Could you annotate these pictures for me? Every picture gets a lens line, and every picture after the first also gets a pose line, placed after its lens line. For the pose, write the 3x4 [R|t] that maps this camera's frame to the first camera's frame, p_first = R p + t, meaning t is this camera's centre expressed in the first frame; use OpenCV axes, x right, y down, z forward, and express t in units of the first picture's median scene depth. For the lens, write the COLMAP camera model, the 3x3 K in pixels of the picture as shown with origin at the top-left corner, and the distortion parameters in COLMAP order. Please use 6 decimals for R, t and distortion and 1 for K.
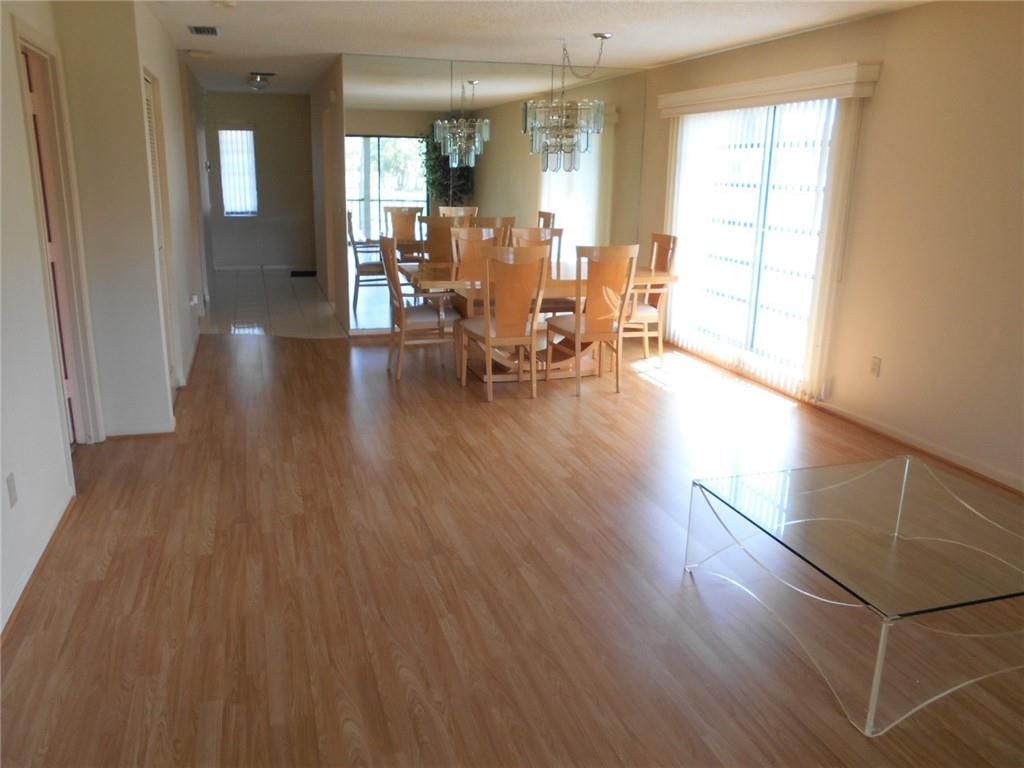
lens RADIAL K [[849.6, 0, 512.0], [0, 849.6, 384.0], [0, 0, 1]] dist [0.053652, 0.002279]
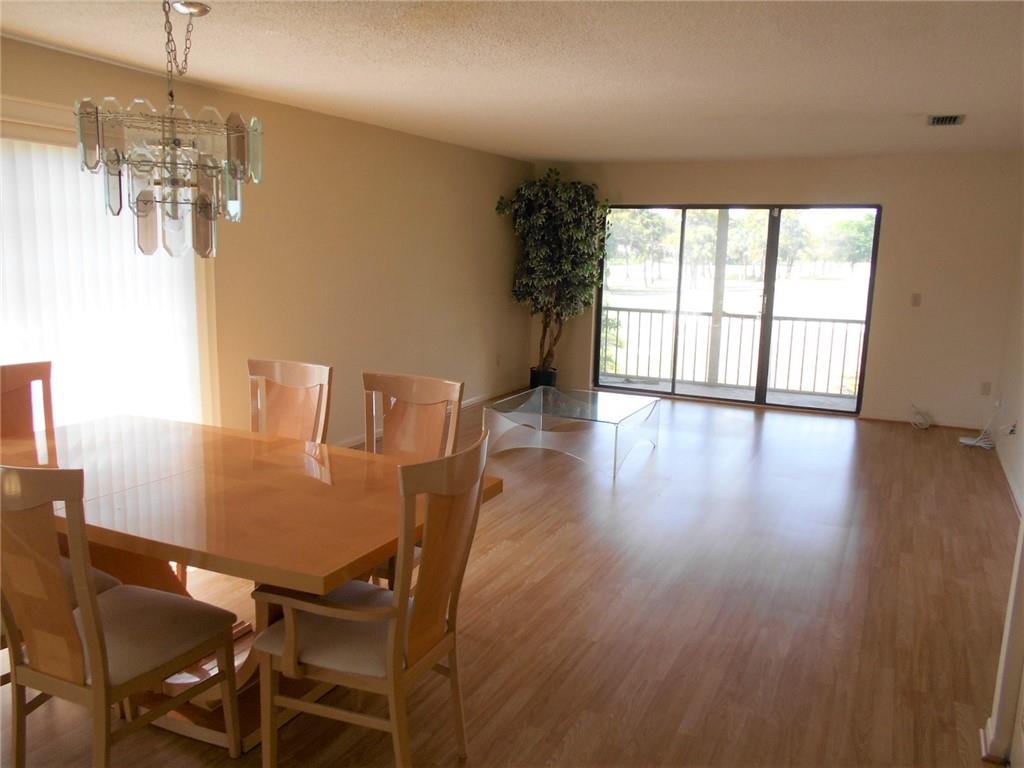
lens RADIAL K [[849.6, 0, 512.0], [0, 849.6, 384.0], [0, 0, 1]] dist [0.053652, 0.002279]
pose [[-0.745647, -0.138694, 0.651747, -0.600552], [0.132779, 0.927557, 0.349296, -0.477184], [-0.652978, 0.346990, -0.673214, 1.800424]]
